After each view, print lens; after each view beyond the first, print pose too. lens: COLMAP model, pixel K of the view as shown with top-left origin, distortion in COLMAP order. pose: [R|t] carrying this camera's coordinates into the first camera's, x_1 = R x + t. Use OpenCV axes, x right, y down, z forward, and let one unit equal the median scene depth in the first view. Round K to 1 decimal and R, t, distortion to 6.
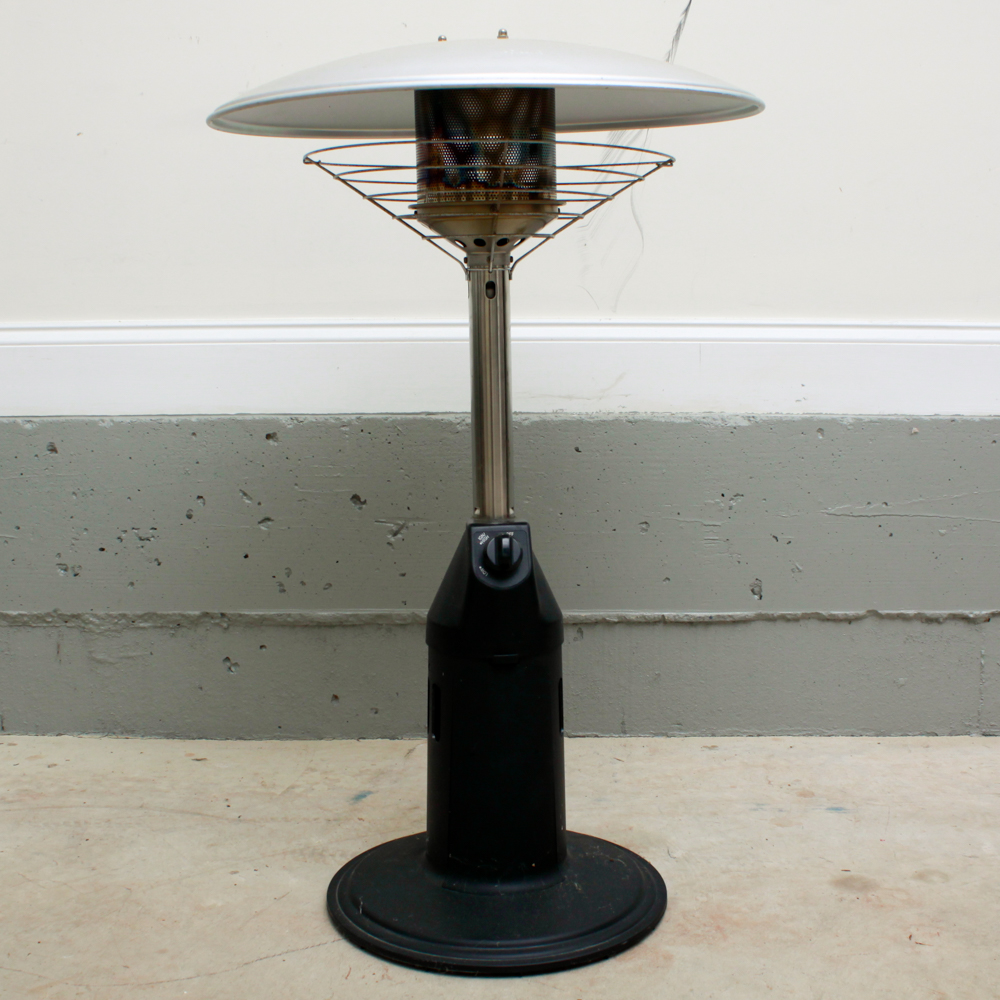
lens RADIAL K [[1545.9, 0, 471.1], [0, 1545.9, 498.1], [0, 0, 1]] dist [-0.132219, 0.059068]
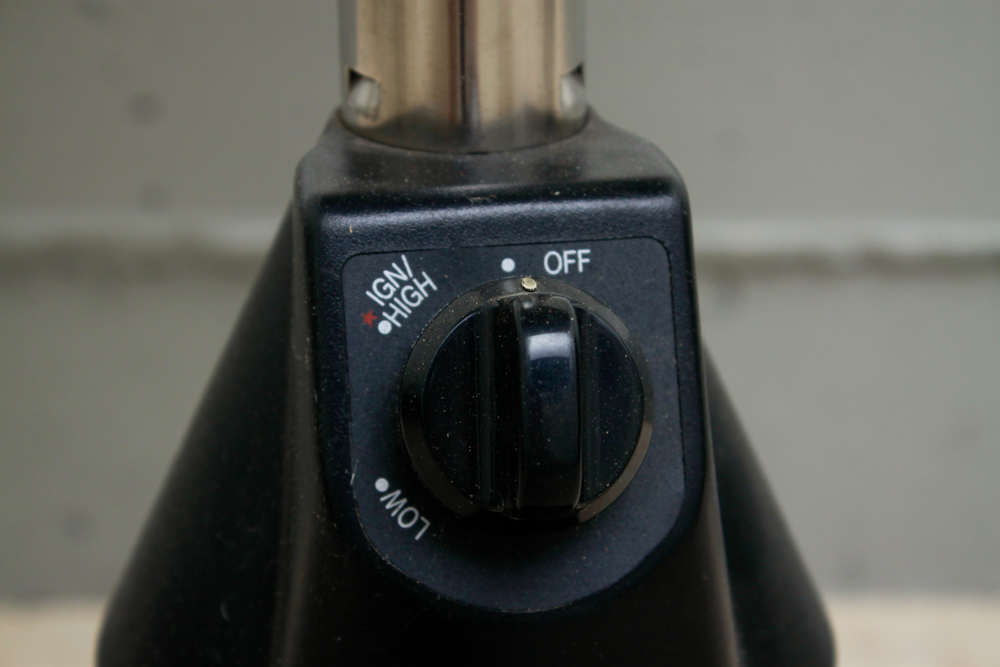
lens RADIAL K [[2464.3, 0, 500.0], [0, 2464.3, 333.5], [0, 0, 1]] dist [0.049014, -0.034634]
pose [[0.999061, -0.001809, 0.043294, 0.007177], [-0.008812, 0.969771, 0.243858, -0.031620], [-0.042426, -0.244011, 0.968844, 0.750413]]
